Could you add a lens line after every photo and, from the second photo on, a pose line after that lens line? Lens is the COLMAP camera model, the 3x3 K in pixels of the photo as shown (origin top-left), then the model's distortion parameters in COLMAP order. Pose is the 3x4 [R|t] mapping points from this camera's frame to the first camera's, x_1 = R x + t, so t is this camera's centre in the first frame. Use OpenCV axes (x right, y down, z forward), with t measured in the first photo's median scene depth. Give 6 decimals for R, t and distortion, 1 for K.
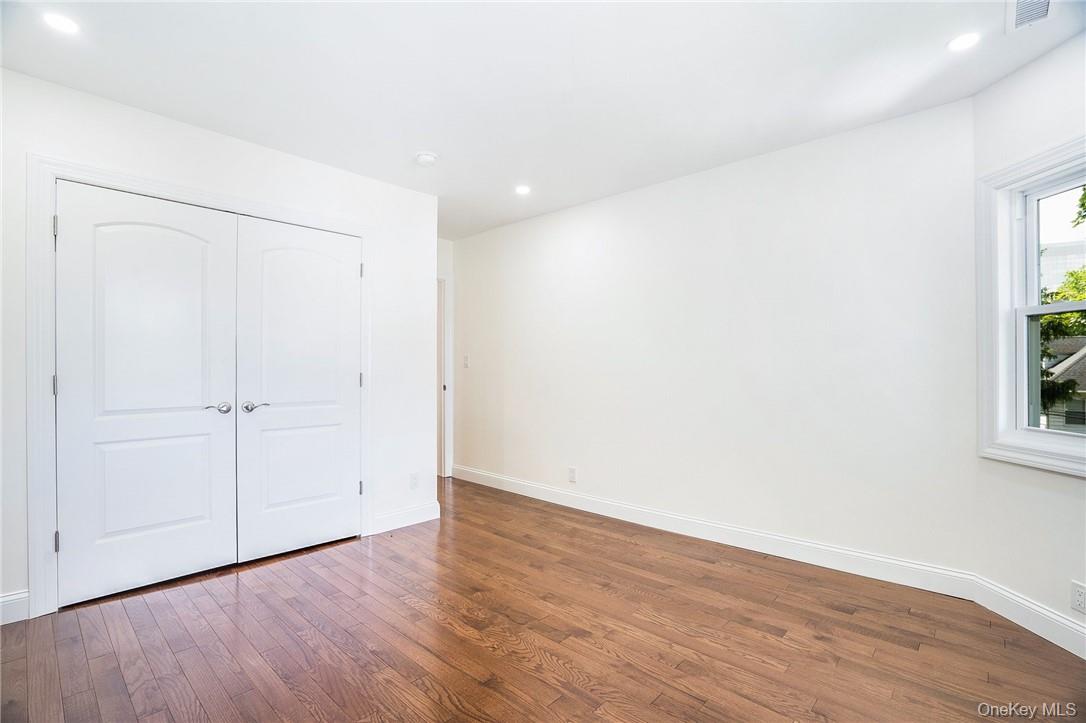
lens RADIAL K [[501.6, 0, 541.1], [0, 501.6, 361.7], [0, 0, 1]] dist [-0.004555, 0.000124]
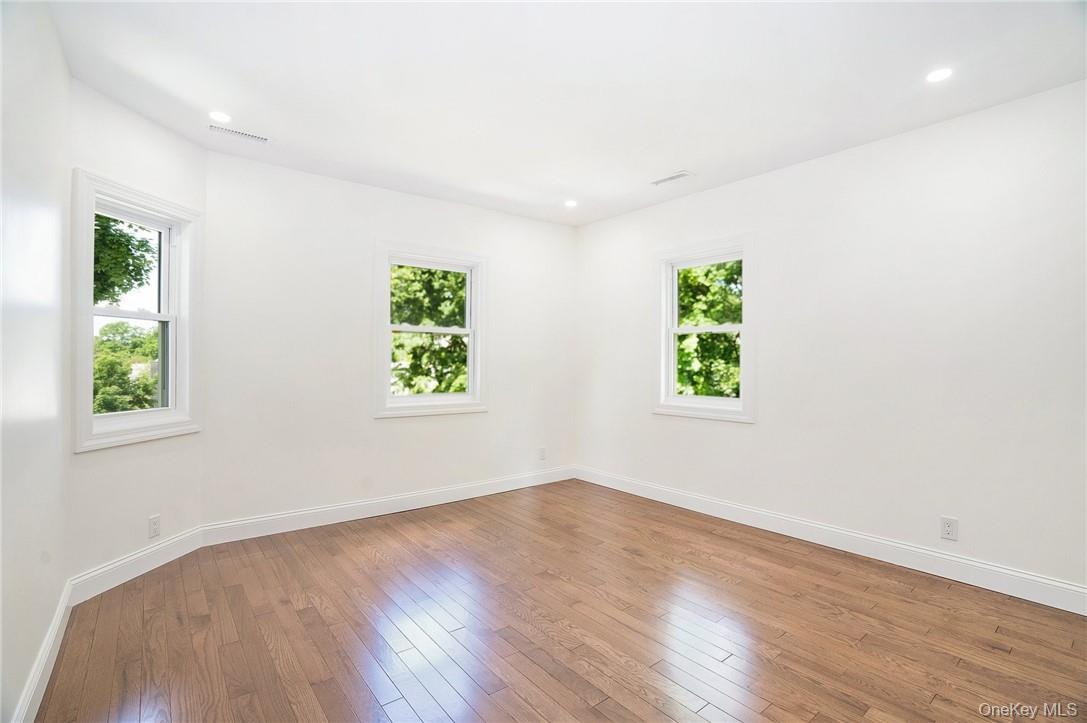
lens RADIAL K [[502.0, 0, 546.9], [0, 502.0, 362.4], [0, 0, 1]] dist [-0.004555, 0.000124]
pose [[-0.988995, -0.005671, 0.147843, -0.192098], [-0.006569, 0.999963, -0.005589, 0.010033], [-0.147806, -0.006498, -0.988995, 1.992582]]
